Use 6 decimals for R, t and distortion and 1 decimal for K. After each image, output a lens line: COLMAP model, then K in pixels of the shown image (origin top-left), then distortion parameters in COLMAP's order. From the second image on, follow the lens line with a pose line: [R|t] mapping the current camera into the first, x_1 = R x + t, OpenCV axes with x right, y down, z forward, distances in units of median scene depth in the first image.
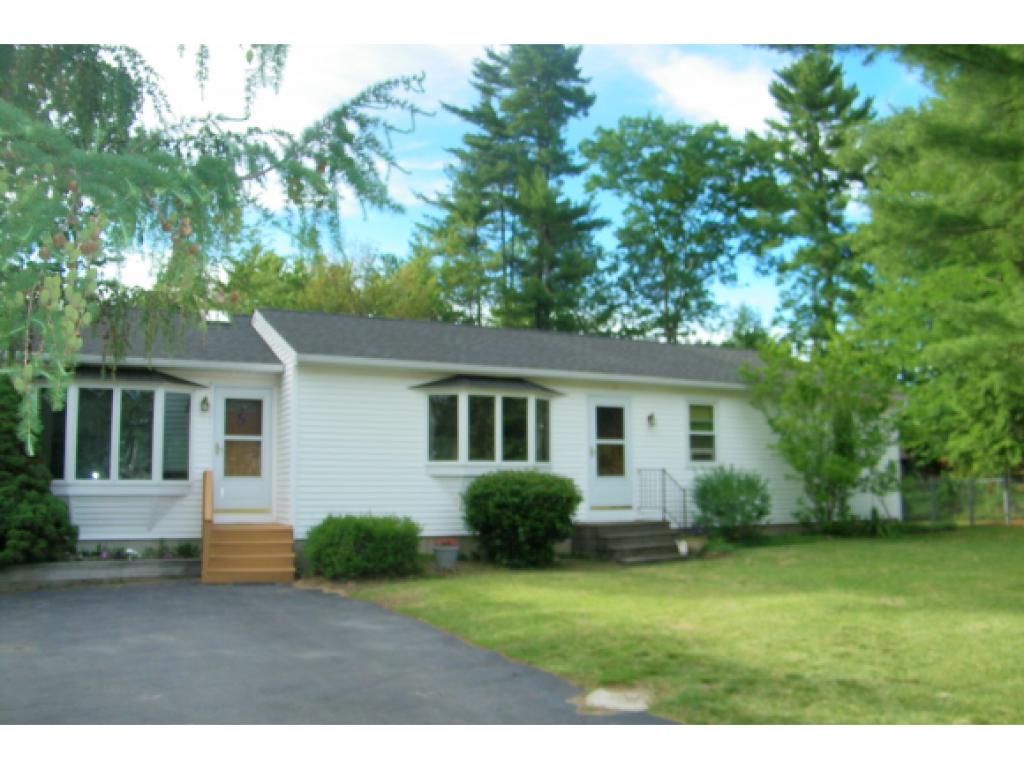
lens RADIAL K [[872.1, 0, 516.9], [0, 872.1, 390.9], [0, 0, 1]] dist [-0.185530, 0.162393]
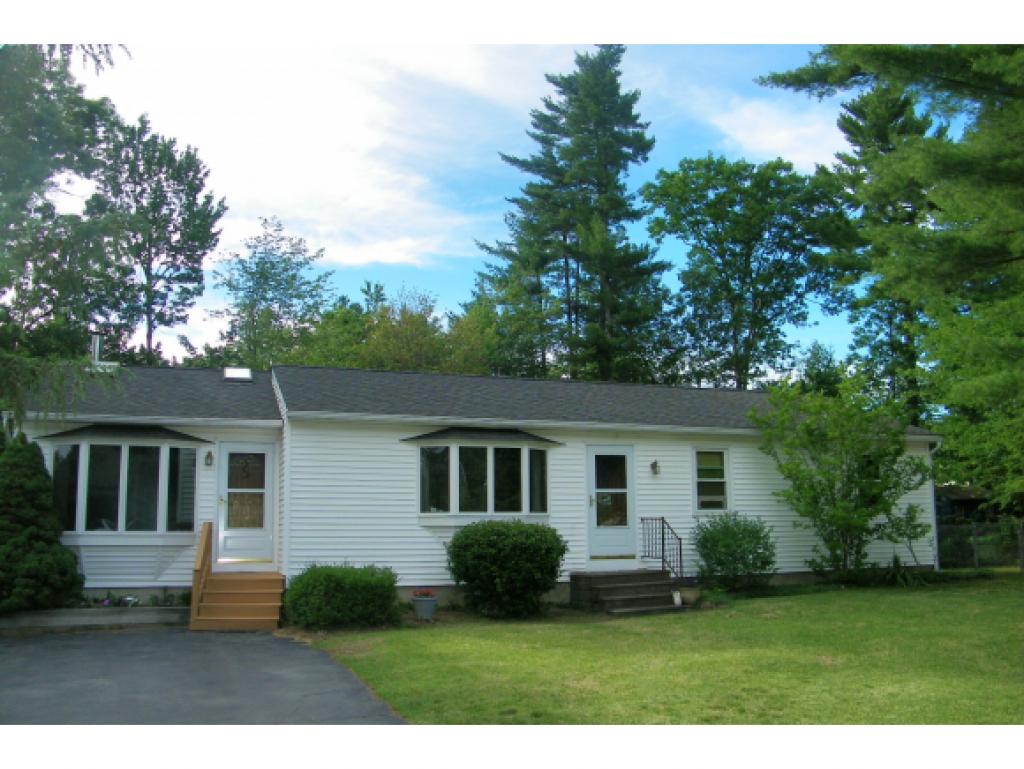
lens RADIAL K [[872.1, 0, 516.0], [0, 872.1, 389.9], [0, 0, 1]] dist [-0.185530, 0.162393]
pose [[0.992811, -0.023865, -0.117285, 0.114405], [0.017689, 0.998415, -0.053422, -0.005420], [0.118374, 0.050964, 0.991660, -0.002245]]
